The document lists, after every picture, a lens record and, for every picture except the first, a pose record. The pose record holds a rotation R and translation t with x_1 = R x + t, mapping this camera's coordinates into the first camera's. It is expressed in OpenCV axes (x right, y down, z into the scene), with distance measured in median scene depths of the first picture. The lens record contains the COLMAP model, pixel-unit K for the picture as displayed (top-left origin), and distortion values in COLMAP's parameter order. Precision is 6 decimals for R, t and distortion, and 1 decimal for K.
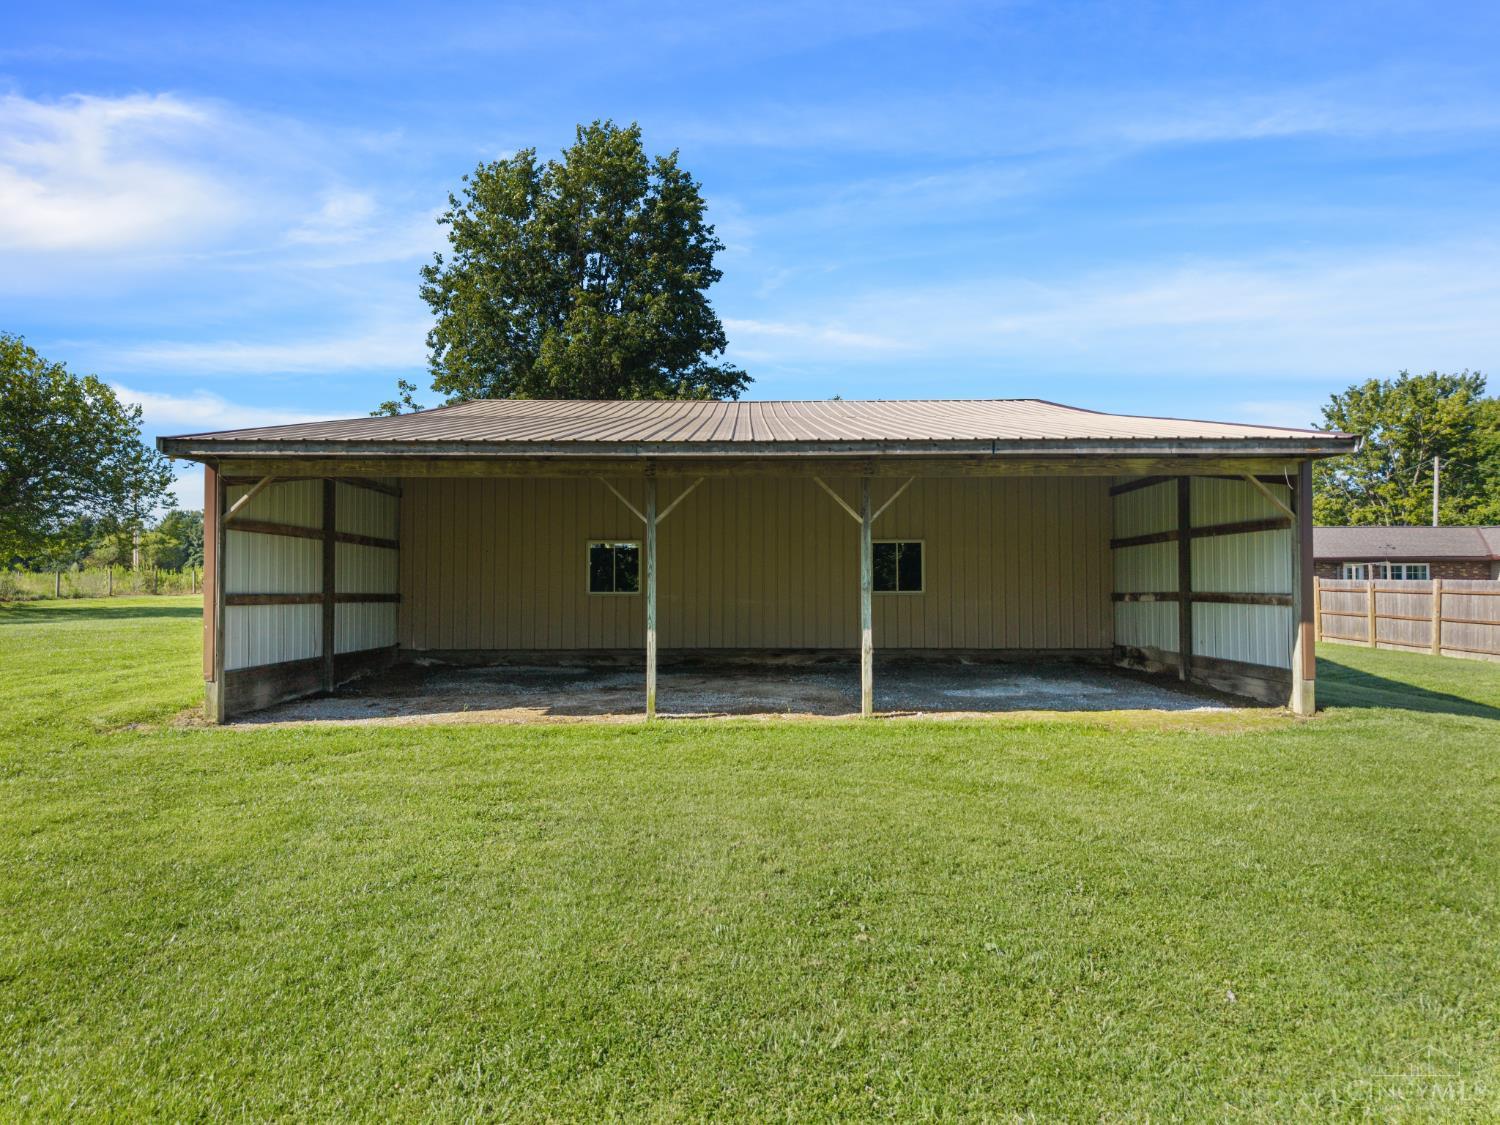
lens RADIAL K [[1049.4, 0, 750.0], [0, 1049.4, 562.5], [0, 0, 1]] dist [0.024398, 0.000023]
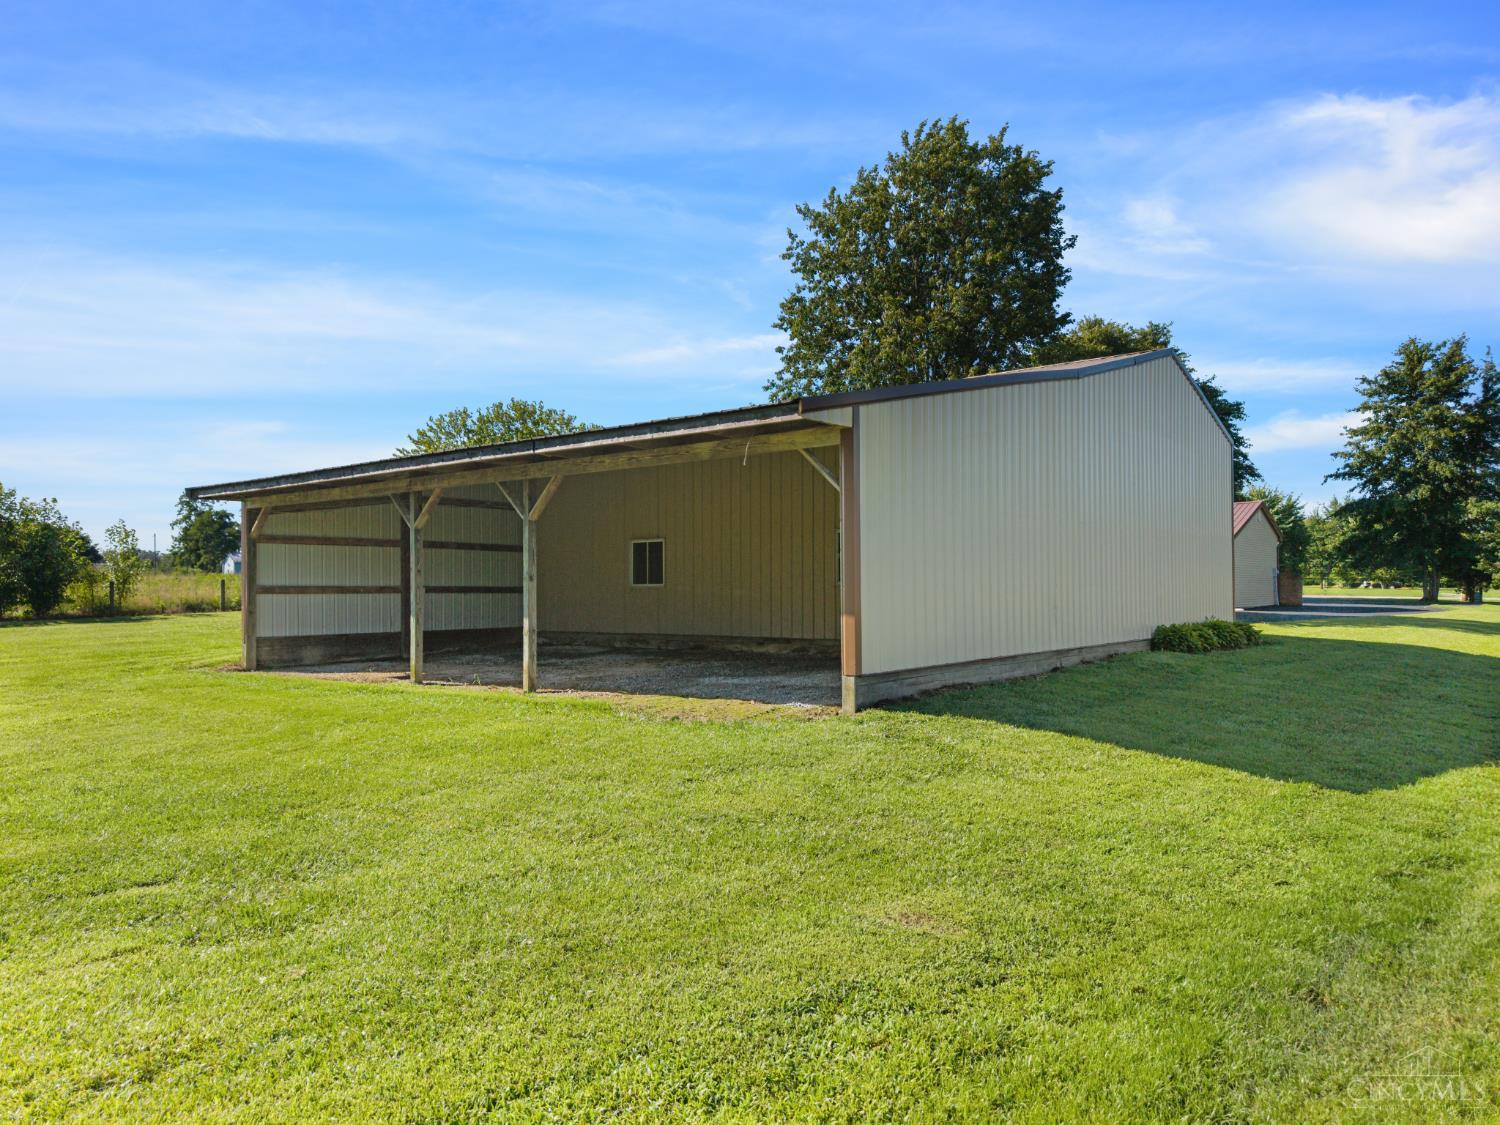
lens RADIAL K [[1049.4, 0, 750.0], [0, 1049.4, 562.5], [0, 0, 1]] dist [0.024398, 0.000023]
pose [[0.782850, -0.018398, -0.621938, 0.667859], [0.020719, 0.999779, -0.003494, 0.011118], [0.621865, -0.010150, 0.783059, 0.177425]]
